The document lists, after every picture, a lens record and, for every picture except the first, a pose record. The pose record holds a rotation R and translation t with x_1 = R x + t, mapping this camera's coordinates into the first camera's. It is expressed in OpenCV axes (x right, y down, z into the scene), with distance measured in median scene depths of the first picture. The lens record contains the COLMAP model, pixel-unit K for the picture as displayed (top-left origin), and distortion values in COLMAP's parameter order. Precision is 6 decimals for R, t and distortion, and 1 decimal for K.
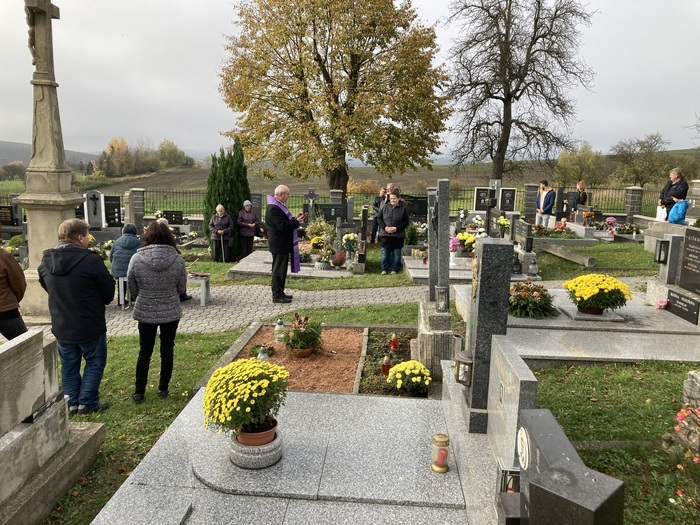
lens RADIAL K [[564.9, 0, 349.8], [0, 564.9, 262.0], [0, 0, 1]] dist [0.043900, -0.055610]
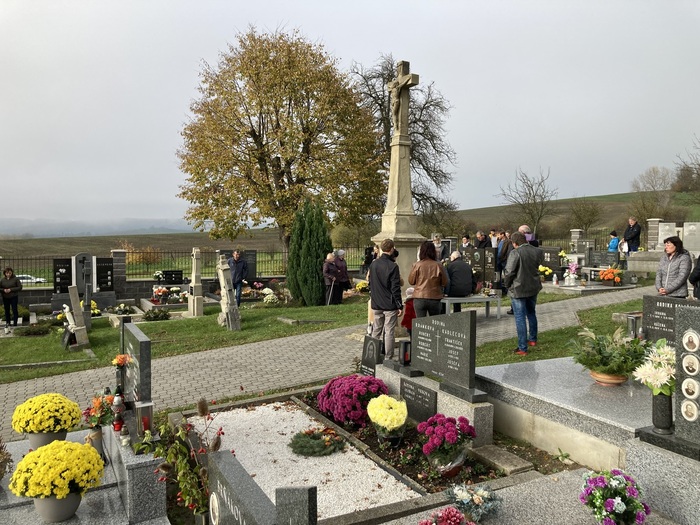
lens RADIAL K [[564.9, 0, 349.9], [0, 564.9, 261.1], [0, 0, 1]] dist [0.043900, -0.055610]
pose [[0.887861, -0.040342, 0.458339, -0.385695], [0.094870, 0.990795, -0.096567, 0.012716], [-0.450224, 0.129221, 0.883516, 0.006050]]
